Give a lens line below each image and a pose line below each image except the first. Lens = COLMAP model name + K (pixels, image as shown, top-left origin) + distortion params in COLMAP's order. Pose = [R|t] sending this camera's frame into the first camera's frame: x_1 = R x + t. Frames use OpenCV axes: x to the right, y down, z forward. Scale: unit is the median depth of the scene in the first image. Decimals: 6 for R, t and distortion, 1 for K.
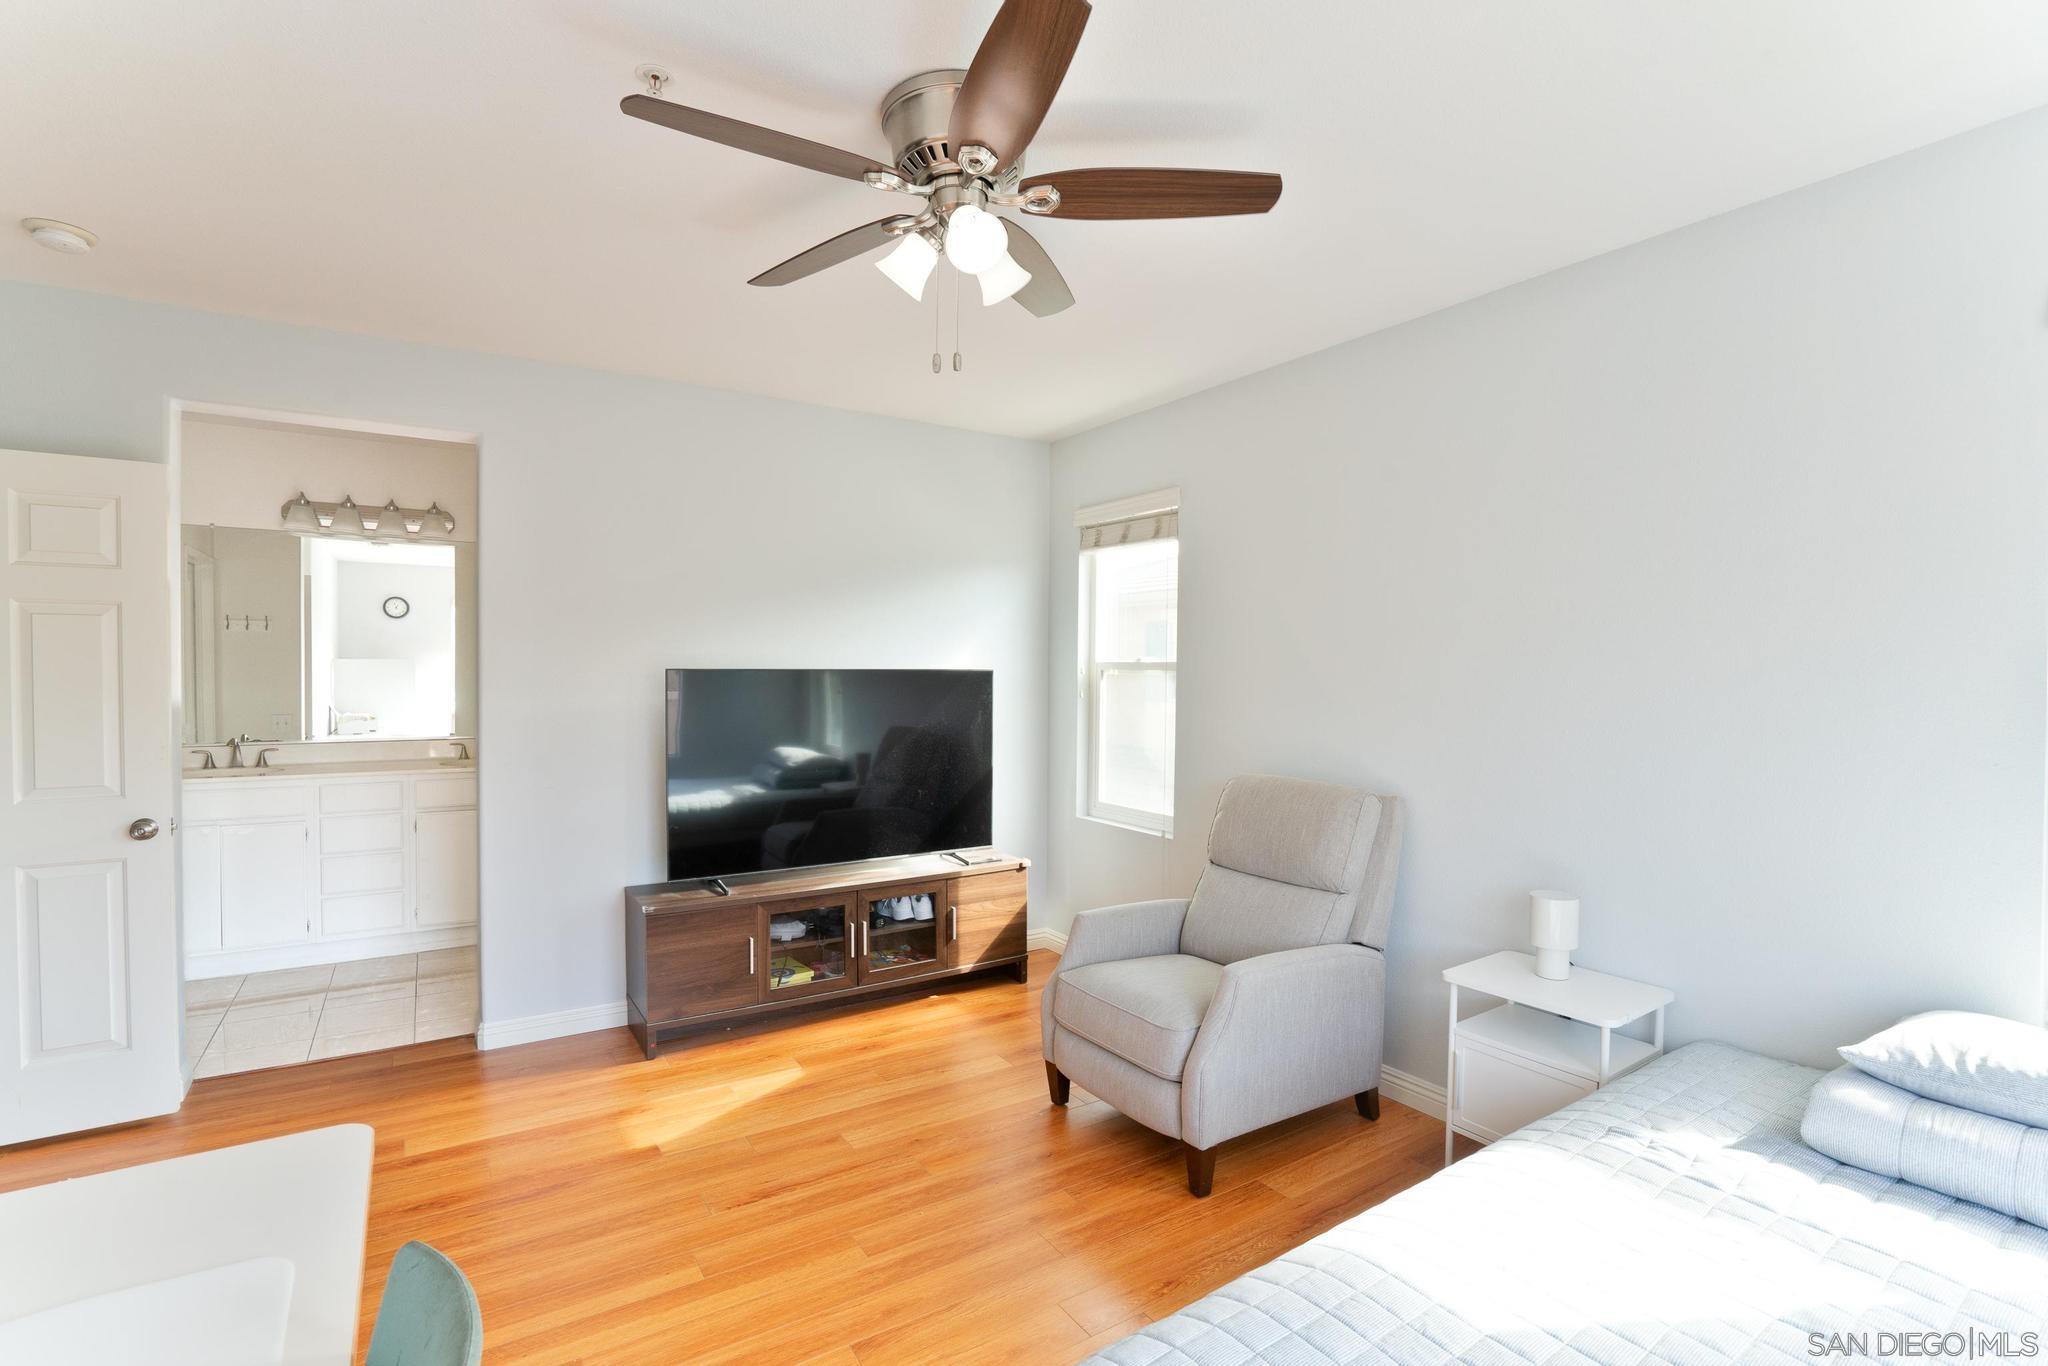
lens RADIAL K [[954.6, 0, 1016.4], [0, 954.6, 681.3], [0, 0, 1]] dist [-0.062054, 0.029882]
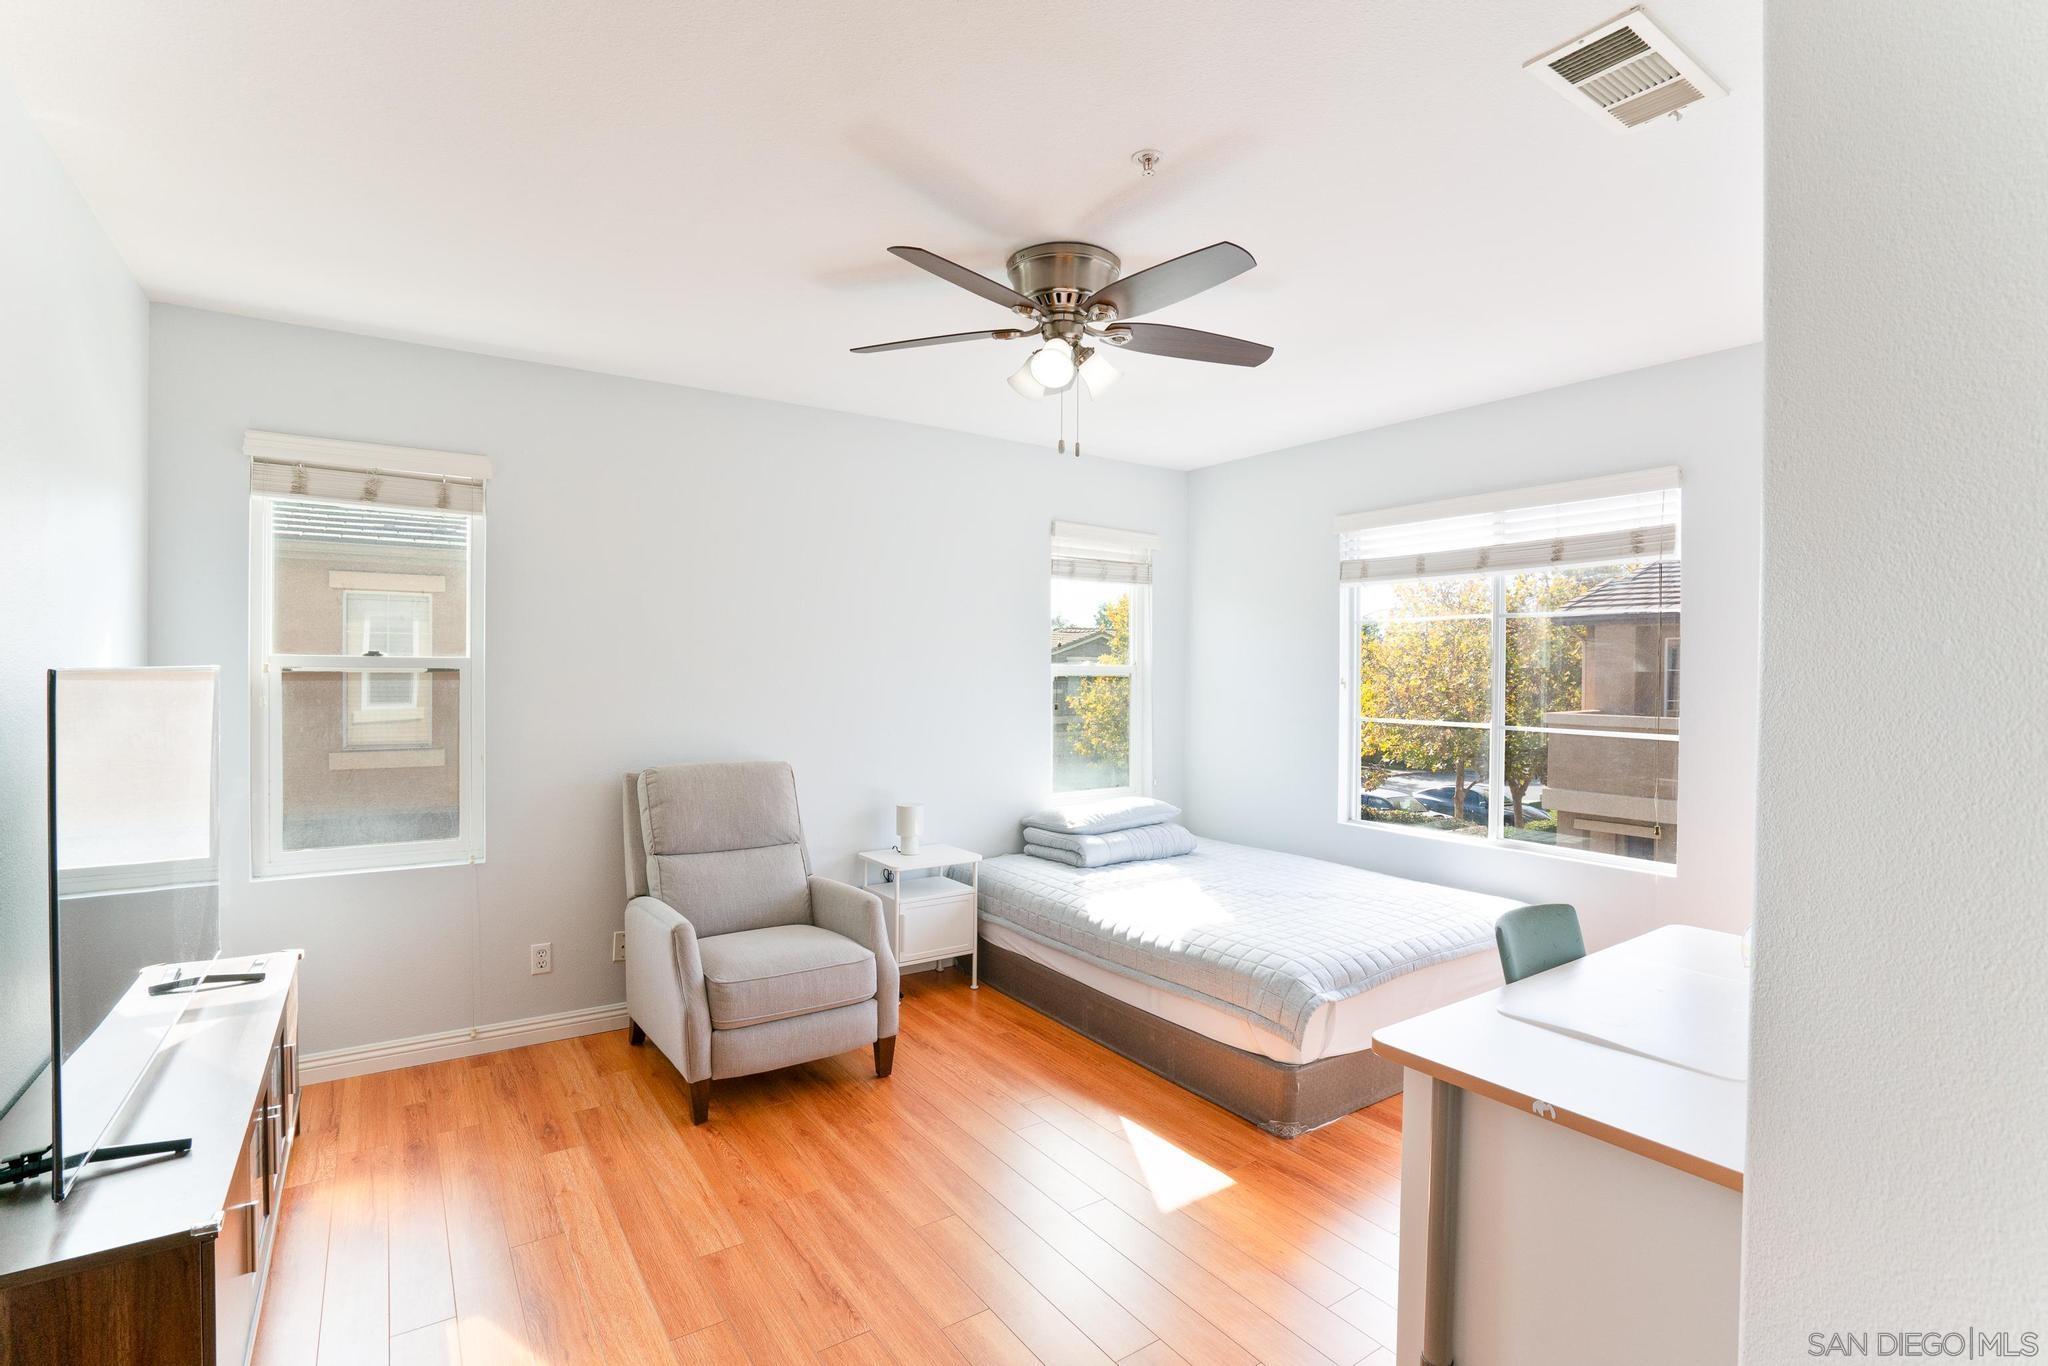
lens RADIAL K [[954.6, 0, 1016.4], [0, 954.6, 681.3], [0, 0, 1]] dist [-0.062054, 0.029882]
pose [[-0.038837, -0.010659, 0.999189, -0.984905], [0.004432, 0.999931, 0.010840, -0.010395], [-0.999236, 0.004850, -0.038787, 0.769413]]
